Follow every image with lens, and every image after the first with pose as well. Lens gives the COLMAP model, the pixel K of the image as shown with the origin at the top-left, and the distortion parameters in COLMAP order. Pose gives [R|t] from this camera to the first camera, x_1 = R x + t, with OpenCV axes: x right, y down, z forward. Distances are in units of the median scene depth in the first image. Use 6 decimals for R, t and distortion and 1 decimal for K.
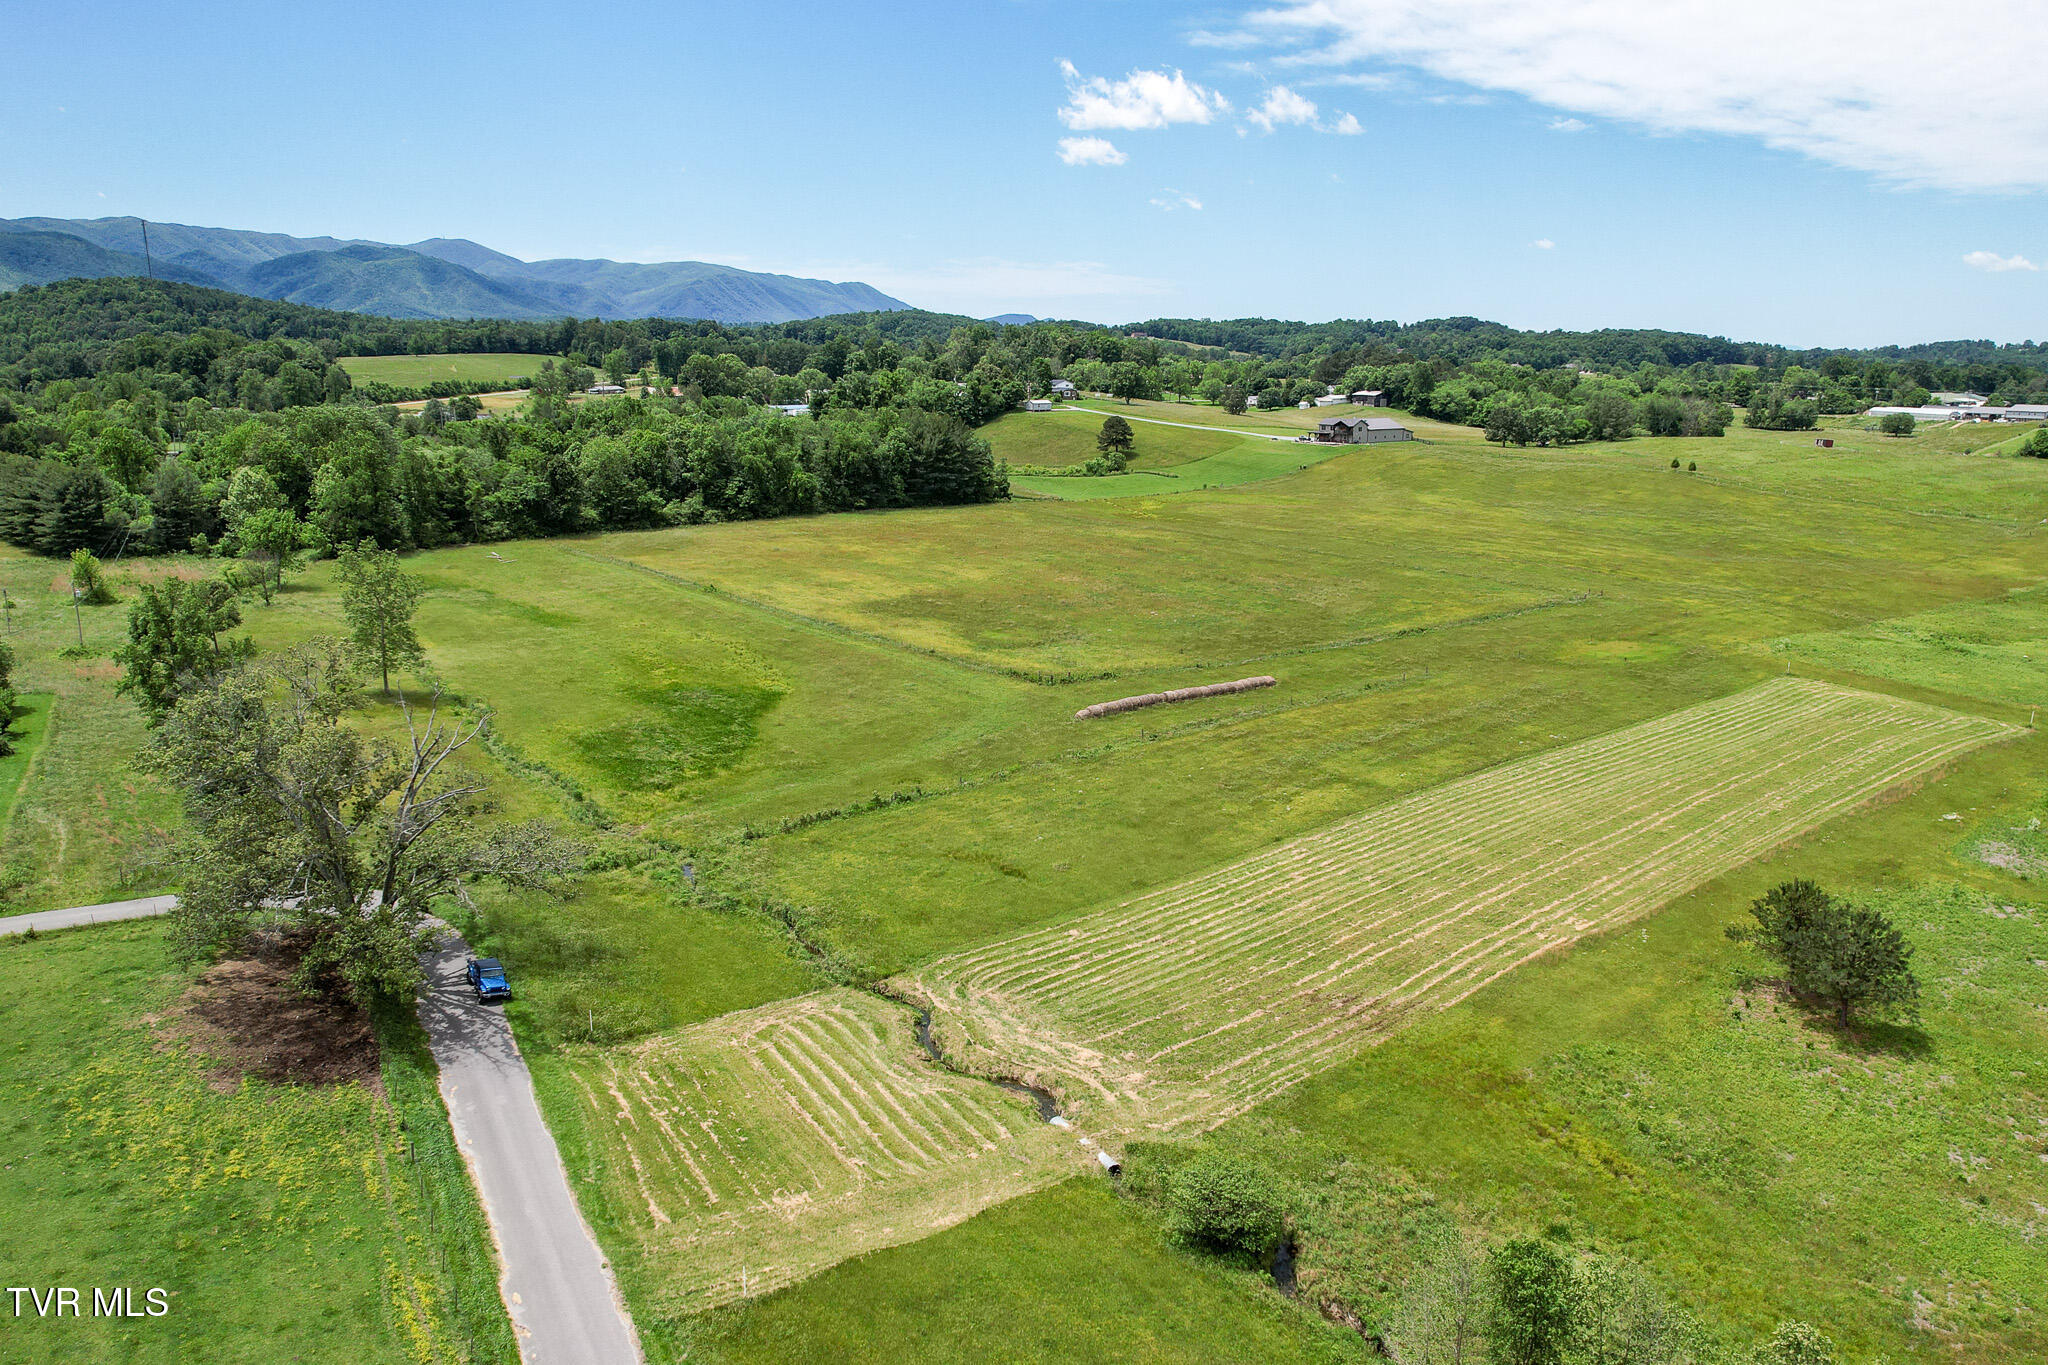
lens RADIAL K [[1498.5, 0, 1033.8], [0, 1498.5, 692.8], [0, 0, 1]] dist [-0.066583, 0.052847]
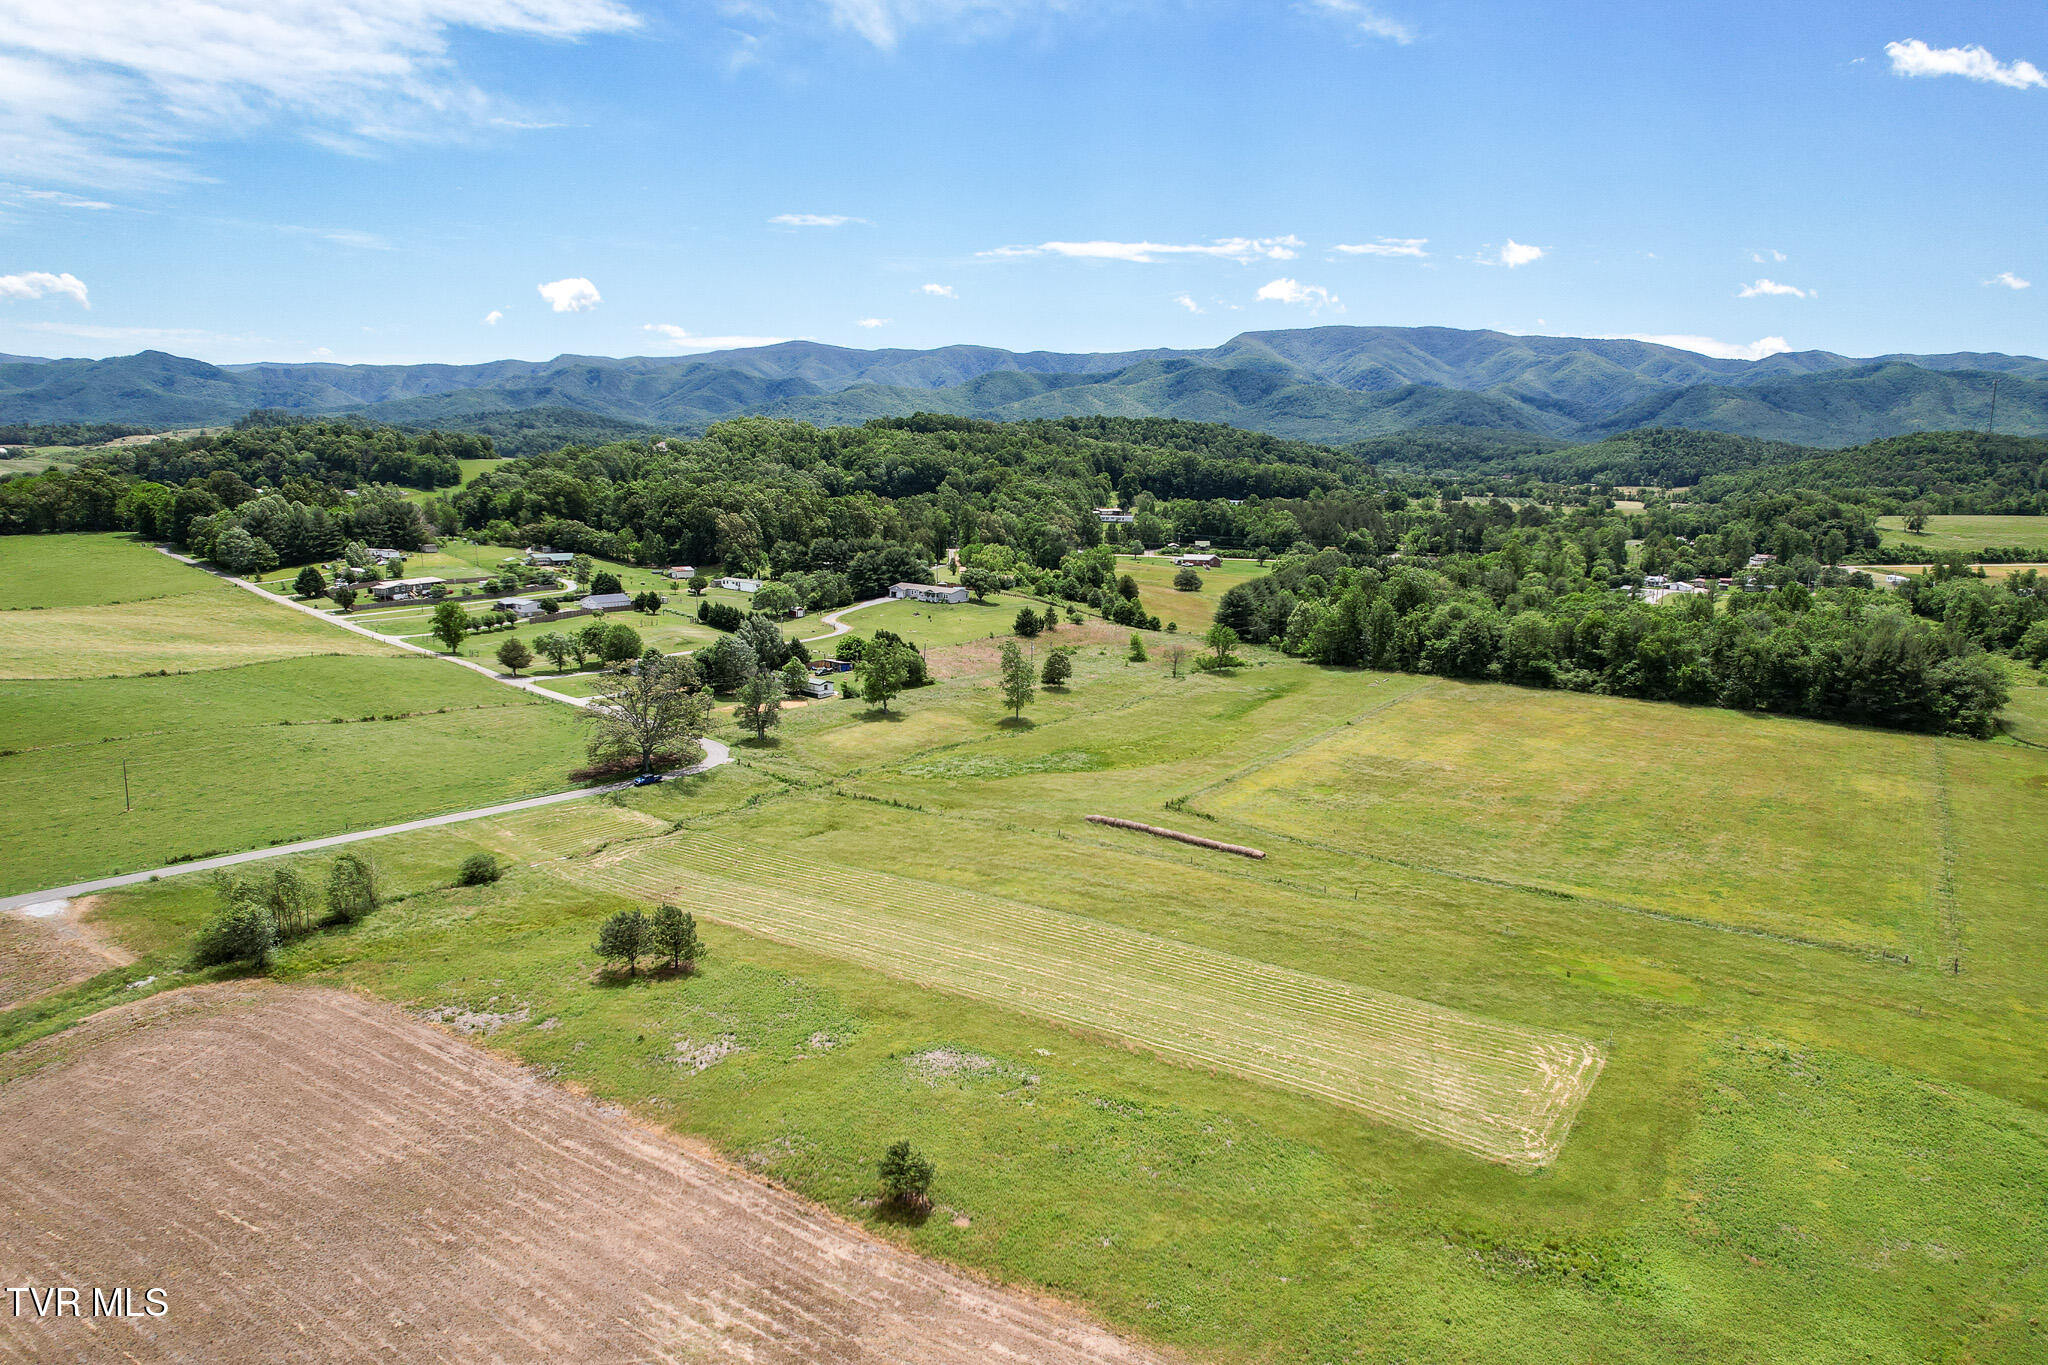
lens RADIAL K [[1311.3, 0, 1031.4], [0, 1311.3, 675.7], [0, 0, 1]] dist [-0.085985, 0.078886]
pose [[0.282747, 0.166720, -0.944595, 0.930850], [-0.236178, 0.966561, 0.099901, -0.182445], [0.929663, 0.194846, 0.312667, 0.371376]]
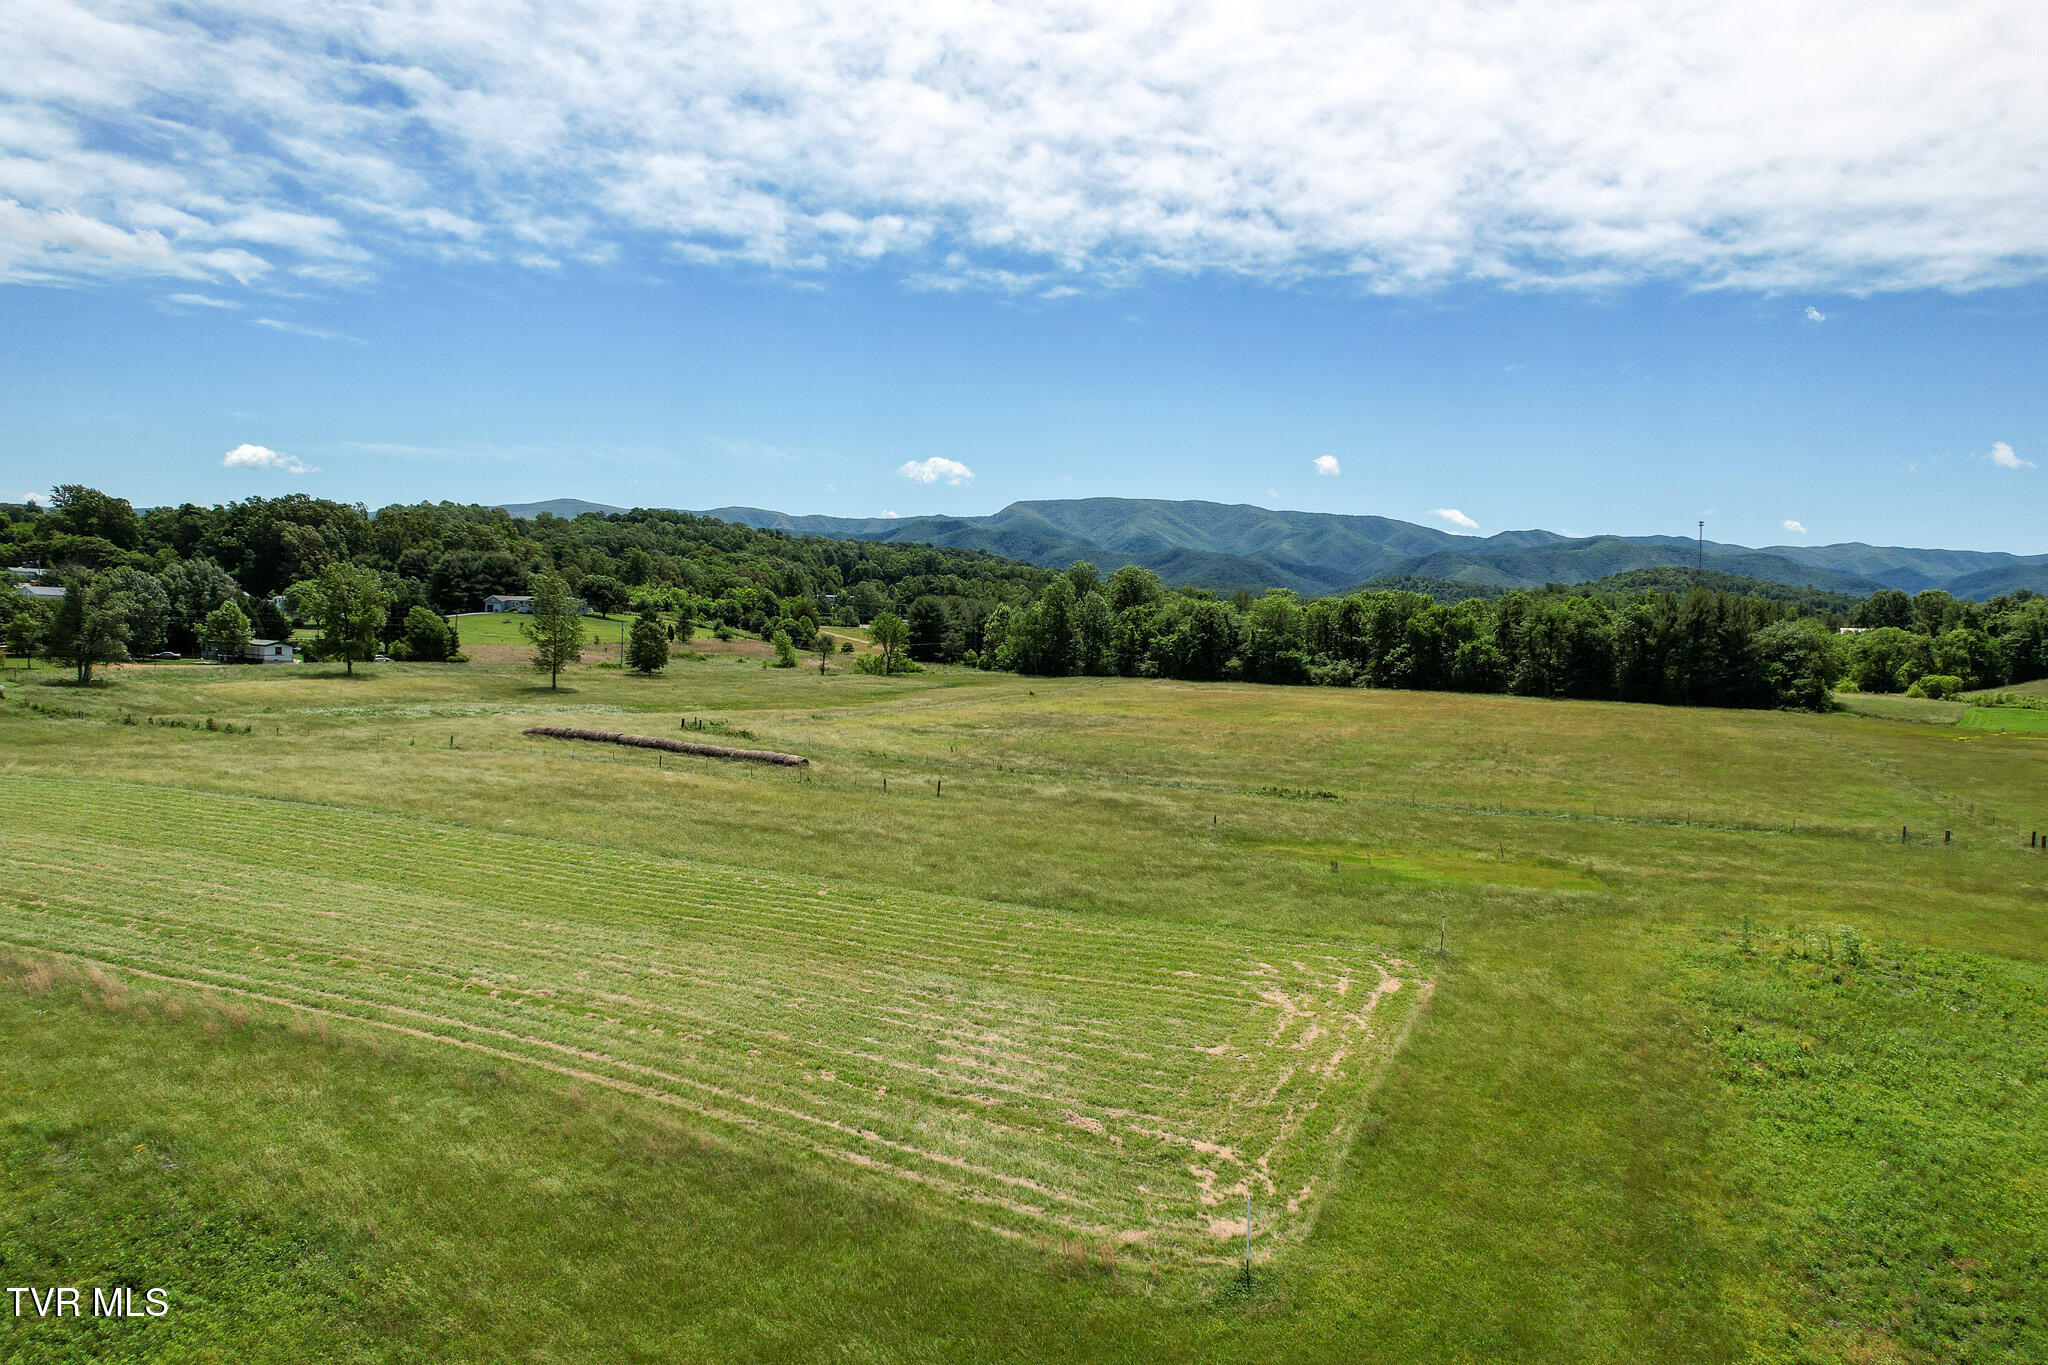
lens RADIAL K [[1303.3, 0, 1035.5], [0, 1303.3, 684.8], [0, 0, 1]] dist [-0.068357, 0.060859]
pose [[0.440609, 0.052139, -0.896184, 0.627309], [-0.235431, 0.970080, -0.059312, -0.027777], [0.866277, 0.237122, 0.439701, 0.681877]]
